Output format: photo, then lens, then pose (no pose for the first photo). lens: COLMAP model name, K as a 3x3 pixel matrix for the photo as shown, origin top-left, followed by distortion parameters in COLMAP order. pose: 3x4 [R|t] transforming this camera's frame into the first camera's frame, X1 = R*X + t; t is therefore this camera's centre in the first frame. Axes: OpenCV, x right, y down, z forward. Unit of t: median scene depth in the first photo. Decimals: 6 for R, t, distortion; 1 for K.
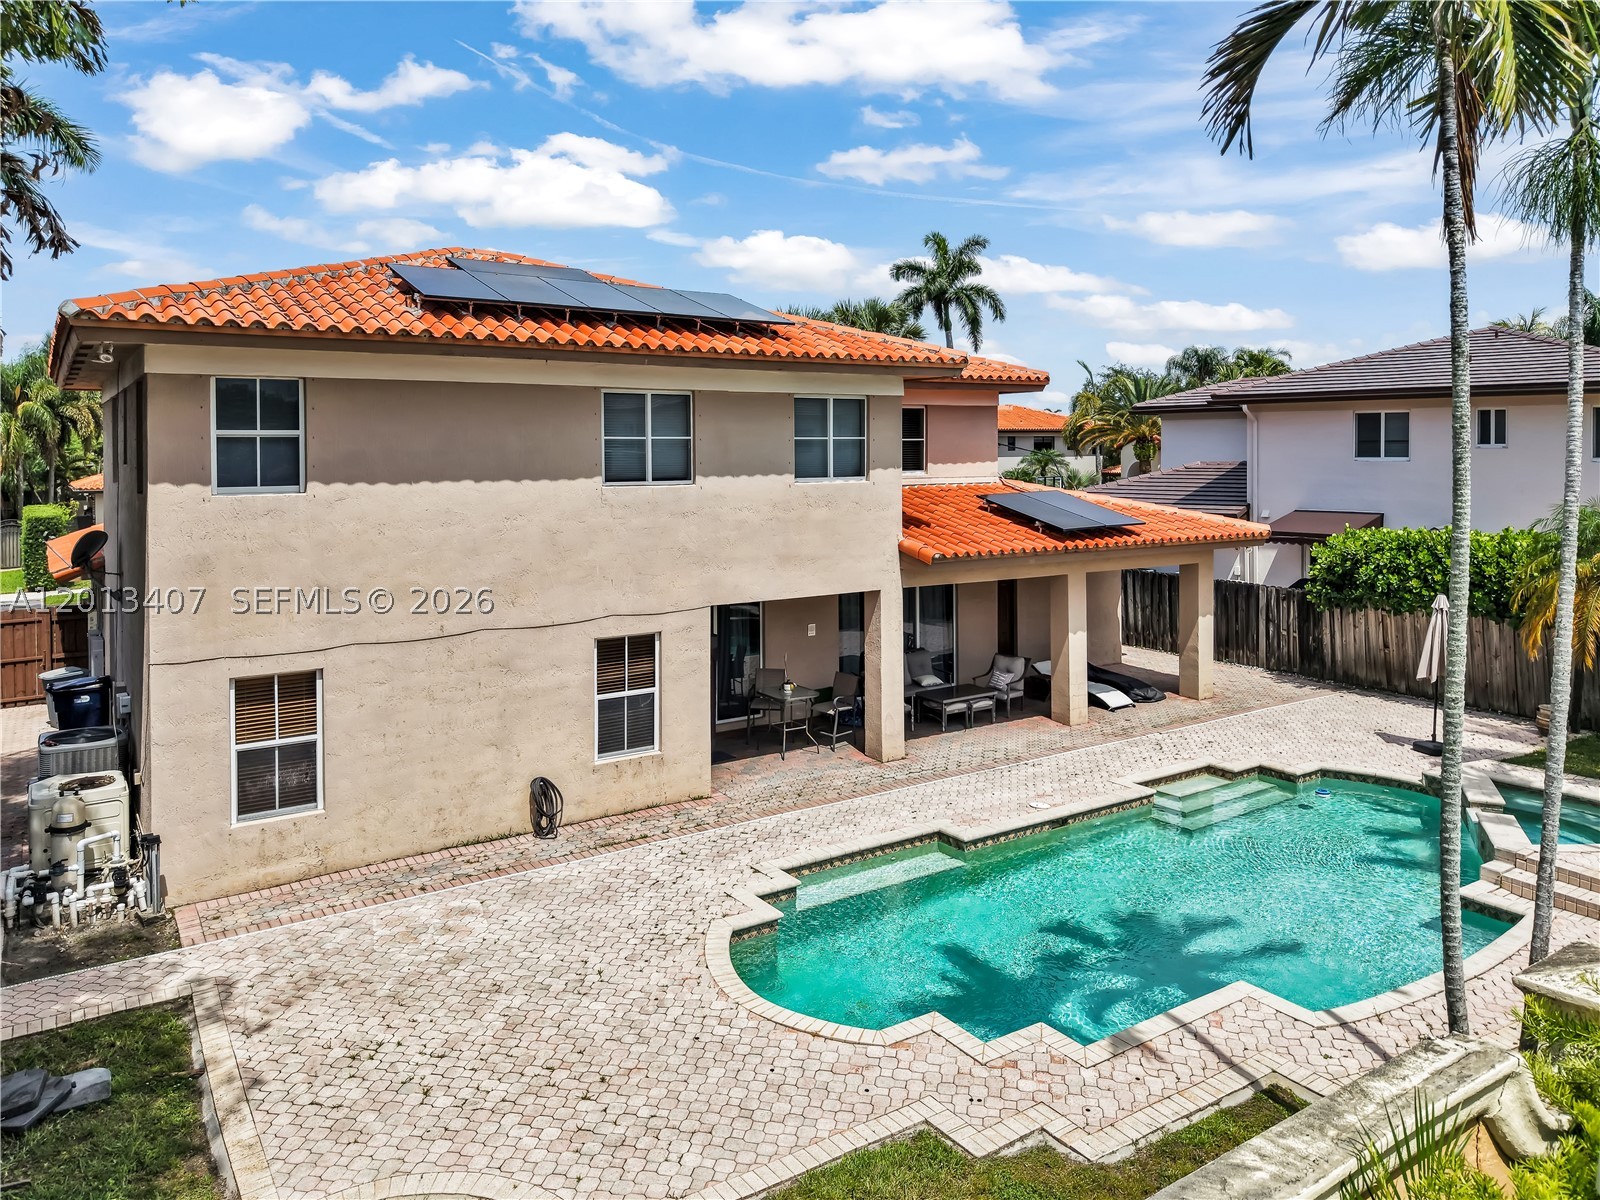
lens RADIAL K [[1133.2, 0, 780.7], [0, 1133.2, 600.0], [0, 0, 1]] dist [-0.002031, 0.008163]
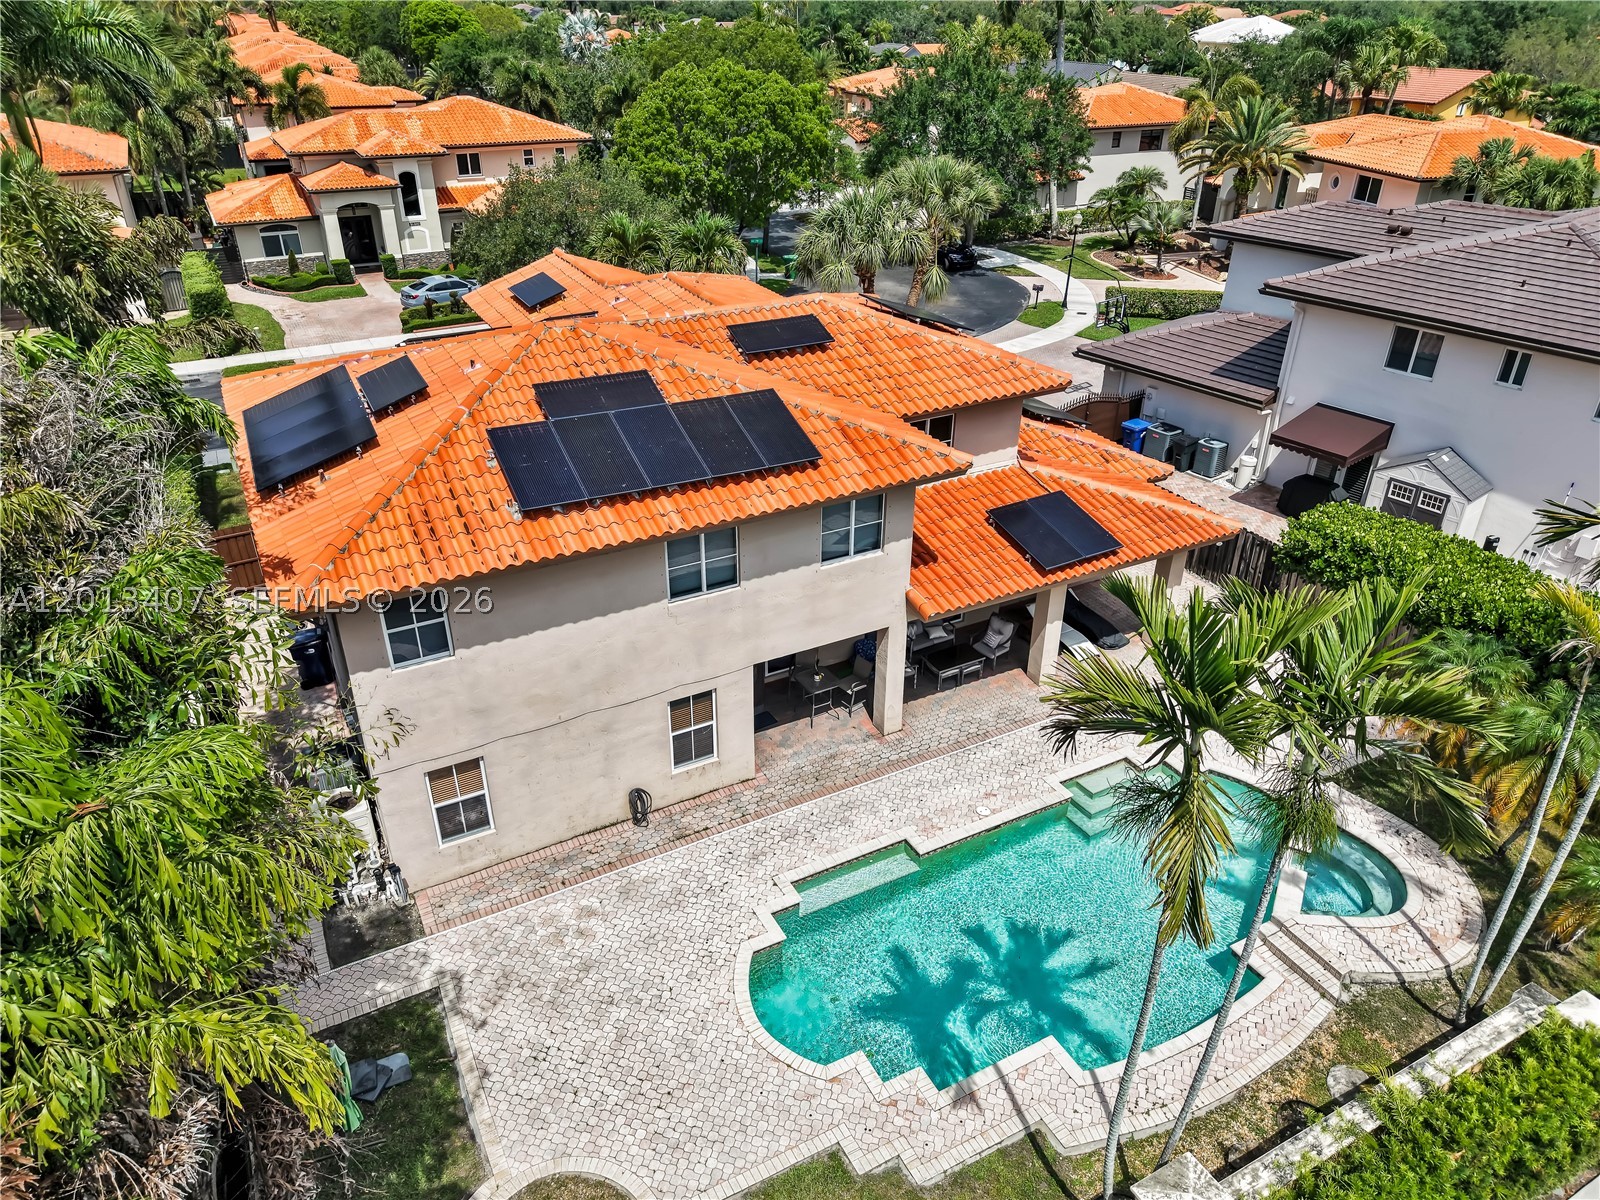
lens RADIAL K [[1097.3, 0, 800.0], [0, 1097.3, 600.0], [0, 0, 1]] dist [0.003324, -0.002904]
pose [[0.995251, 0.056790, -0.079063, 0.108196], [-0.011093, 0.873069, 0.487471, -0.826319], [0.096711, -0.484279, 0.869552, -0.101922]]
